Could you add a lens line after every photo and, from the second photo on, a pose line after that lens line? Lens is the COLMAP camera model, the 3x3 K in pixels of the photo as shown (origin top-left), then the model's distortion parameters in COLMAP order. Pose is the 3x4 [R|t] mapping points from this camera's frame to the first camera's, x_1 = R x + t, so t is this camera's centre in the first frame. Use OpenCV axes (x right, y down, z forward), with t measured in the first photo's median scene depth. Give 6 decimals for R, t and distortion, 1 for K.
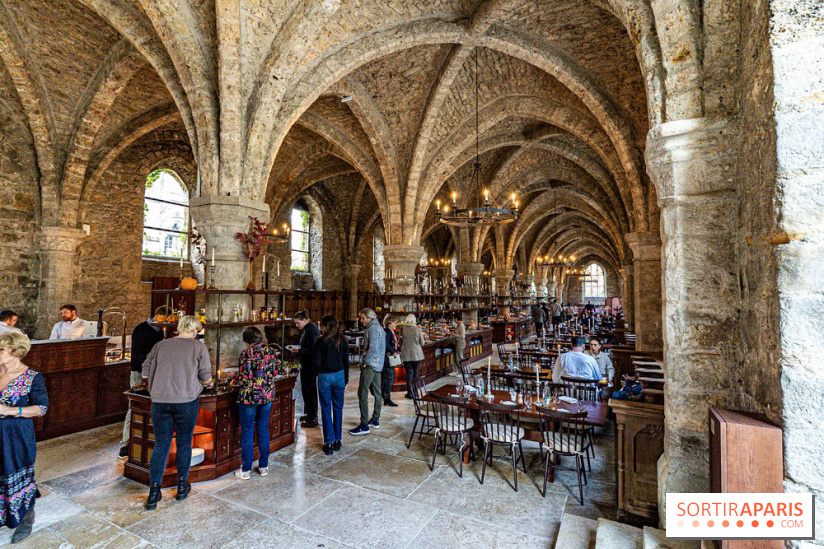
lens RADIAL K [[387.9, 0, 412.0], [0, 387.9, 274.5], [0, 0, 1]] dist [-0.000778, -0.000201]
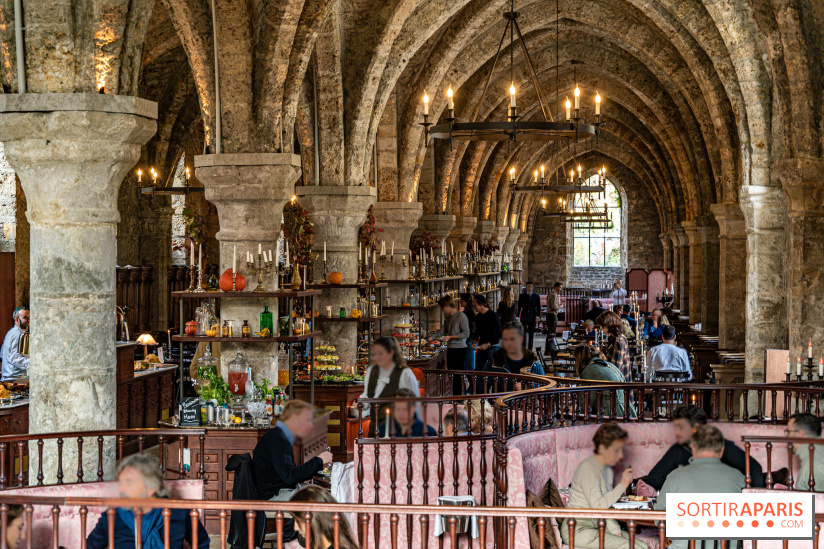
lens RADIAL K [[1617.7, 0, 412.0], [0, 1617.7, 274.5], [0, 0, 1]] dist [0.008473, -0.009592]
pose [[0.936357, -0.008439, 0.350947, -1.274966], [-0.015587, 0.997726, 0.065578, -0.180111], [-0.350703, -0.066875, 0.934096, -2.026840]]
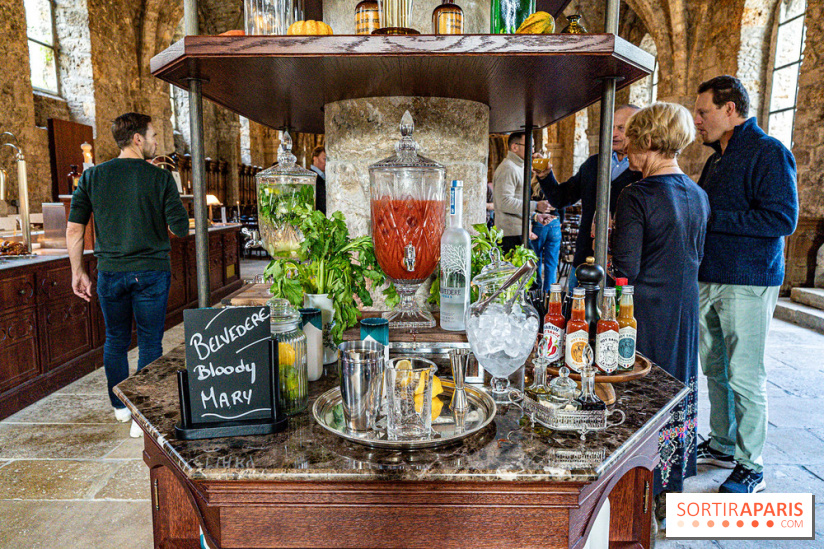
lens RADIAL K [[584.7, 0, 412.0], [0, 584.7, 274.5], [0, 0, 1]] dist [-0.004284, -0.001715]
pose [[0.887005, -0.068575, 0.456640, -0.833983], [-0.021910, 0.981547, 0.189960, 0.081864], [-0.461240, -0.178500, 0.869135, -0.126640]]
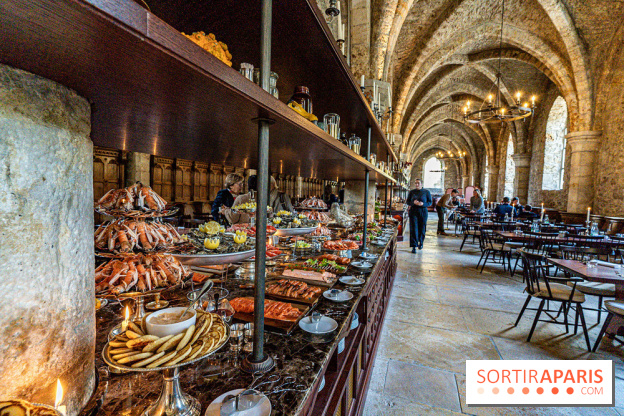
lens RADIAL K [[293.7, 0, 312.0], [0, 293.7, 208.0], [0, 0, 1]] dist [-0.000778, -0.000201]
pose [[0.988622, 0.014717, 0.149701, 0.069317], [-0.032454, 0.992633, 0.116735, 0.160480], [-0.146880, -0.120265, 0.981816, 1.304977]]
